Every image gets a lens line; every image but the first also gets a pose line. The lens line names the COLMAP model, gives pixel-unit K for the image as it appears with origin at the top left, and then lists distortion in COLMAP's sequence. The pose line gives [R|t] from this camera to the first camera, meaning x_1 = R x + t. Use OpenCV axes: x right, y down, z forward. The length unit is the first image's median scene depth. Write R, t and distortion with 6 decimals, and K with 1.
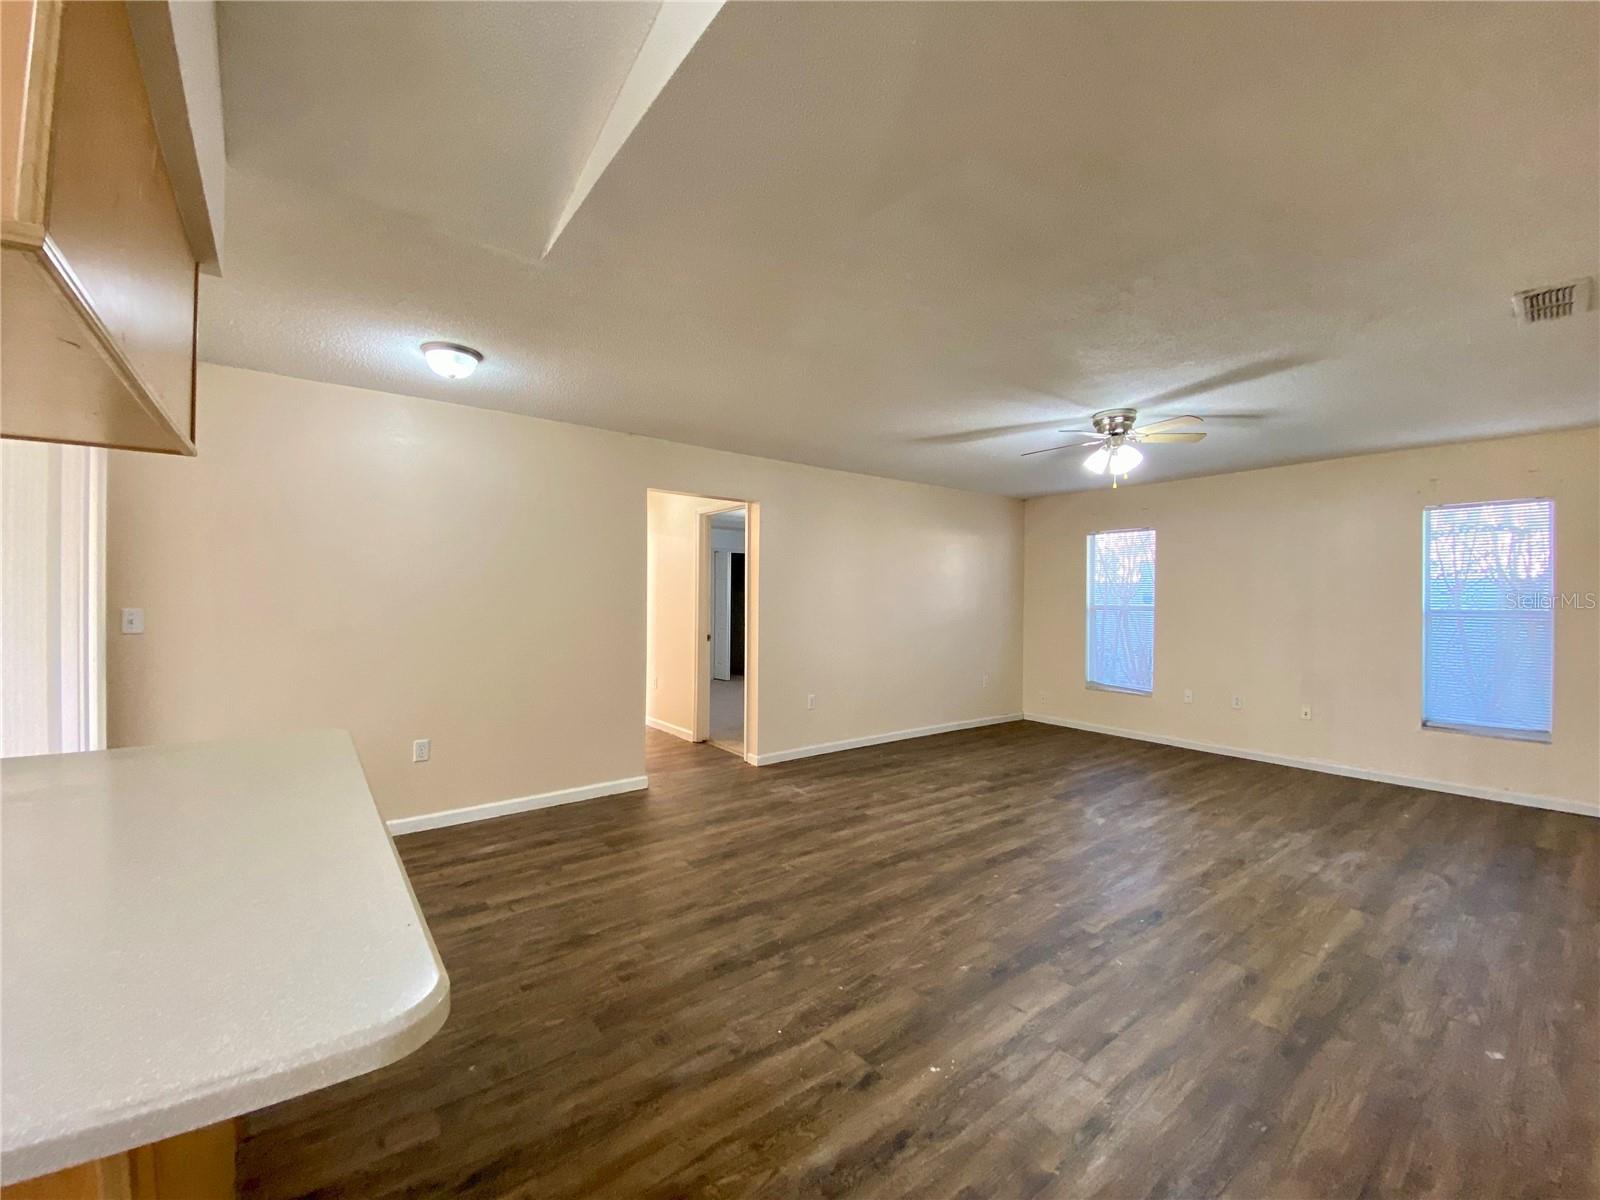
lens RADIAL K [[658.1, 0, 790.3], [0, 658.1, 598.2], [0, 0, 1]] dist [-0.004523, -0.004105]
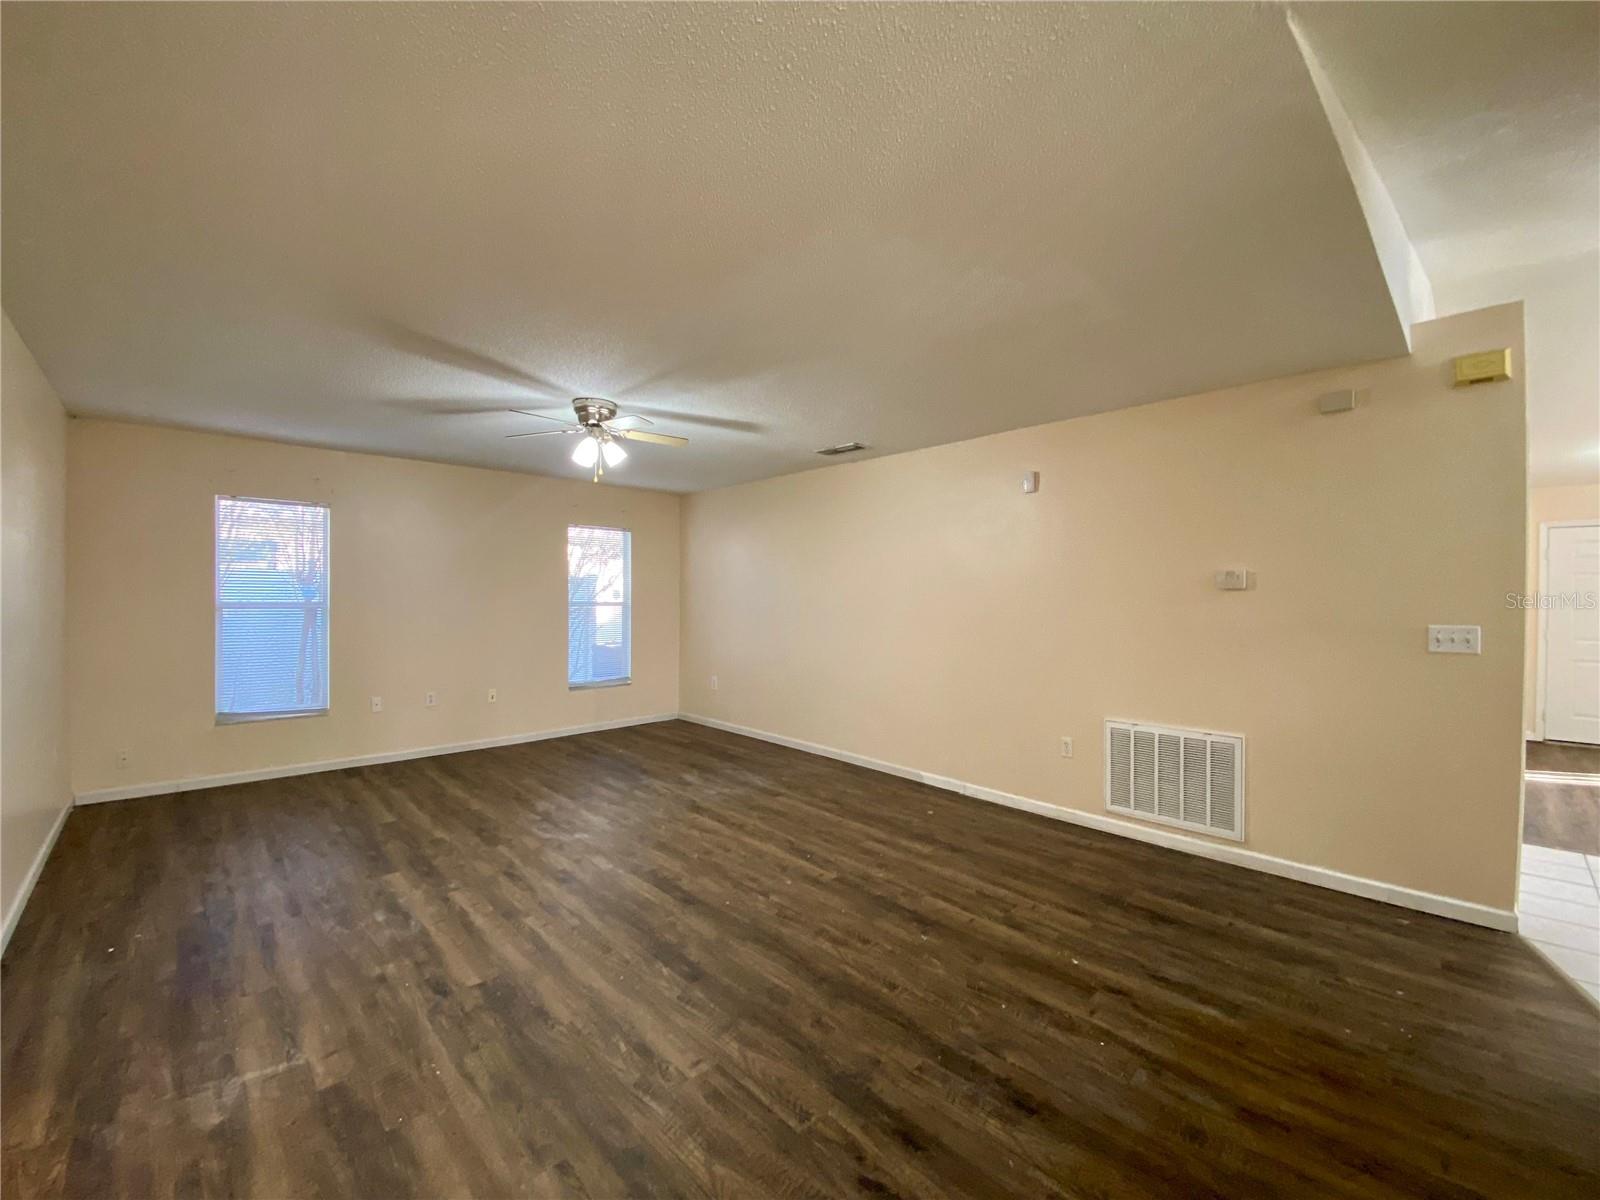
lens RADIAL K [[658.1, 0, 803.3], [0, 658.1, 593.9], [0, 0, 1]] dist [-0.004523, -0.004105]
pose [[-0.109667, -0.019235, 0.993782, -0.509114], [-0.003560, 0.999814, 0.018959, -0.023080], [-0.993962, -0.001459, -0.109715, 0.841714]]
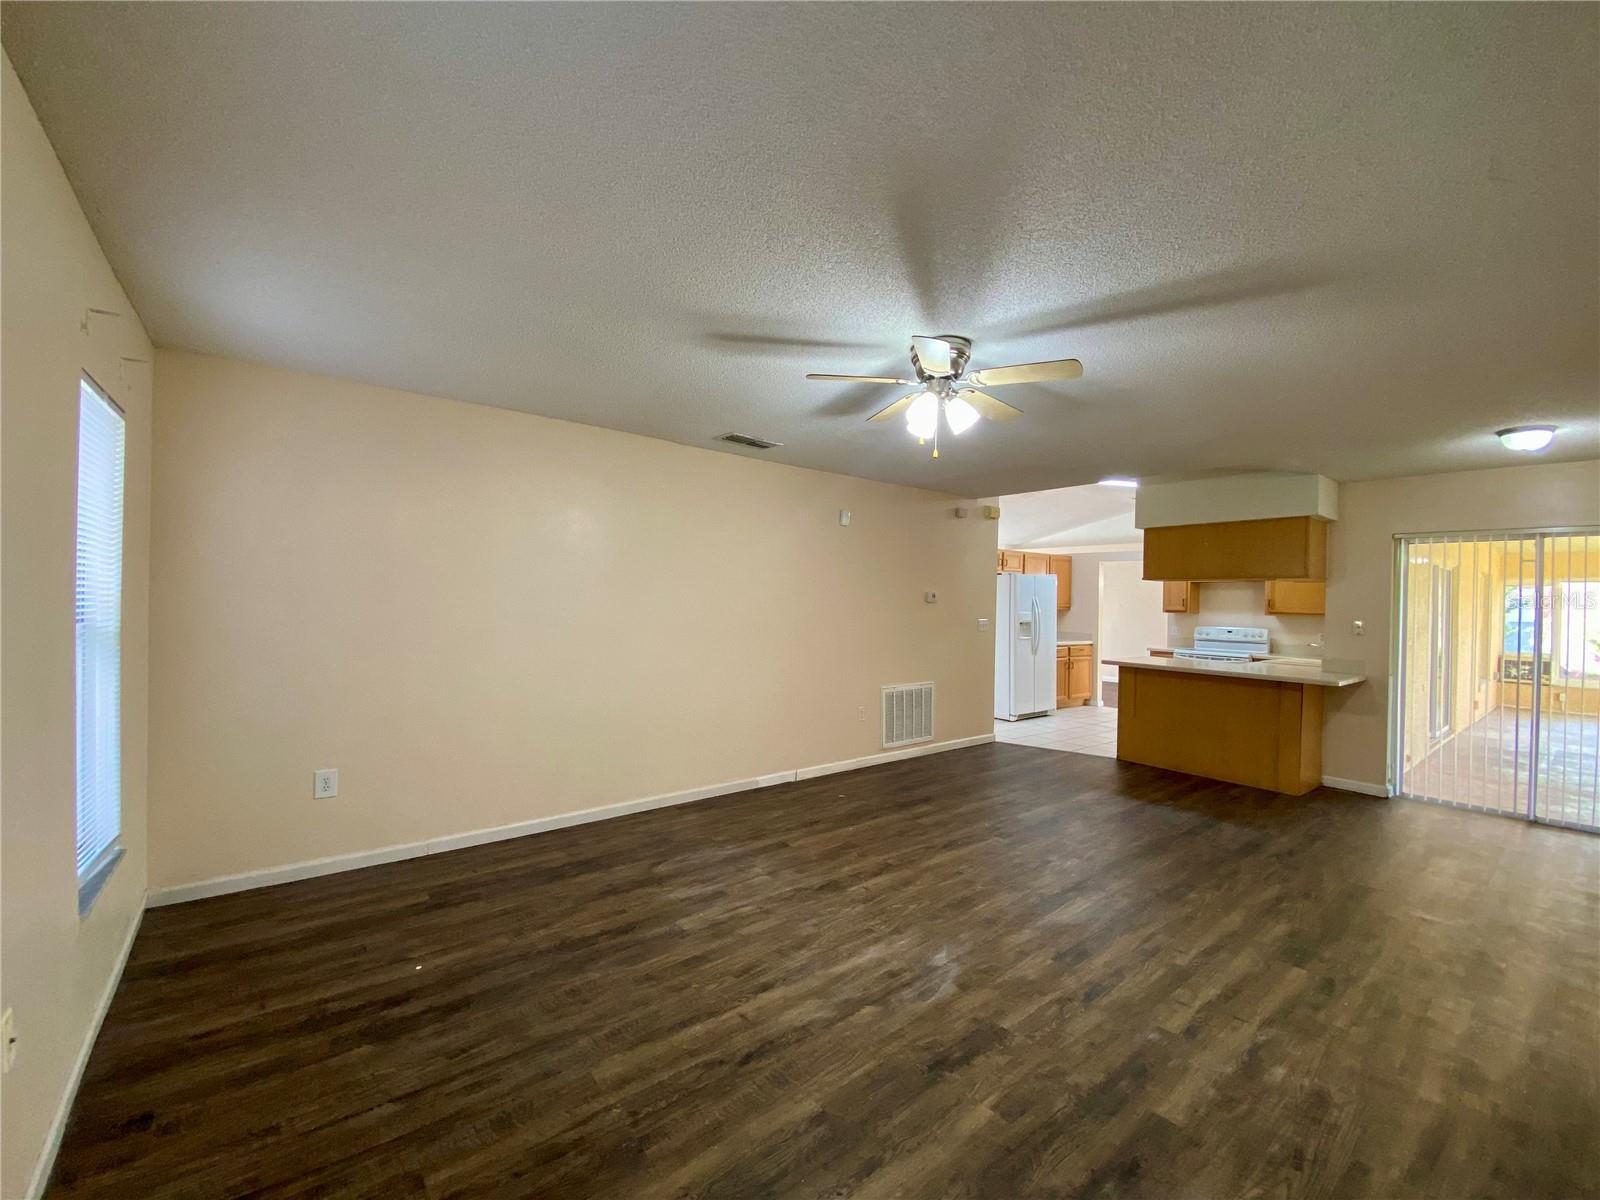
lens RADIAL K [[658.1, 0, 787.3], [0, 658.1, 600.9], [0, 0, 1]] dist [-0.004523, -0.004105]
pose [[-0.999372, -0.035233, -0.003695, 0.680920], [-0.035298, 0.999191, 0.019286, -0.029679], [0.003012, 0.019405, -0.999807, 1.756538]]
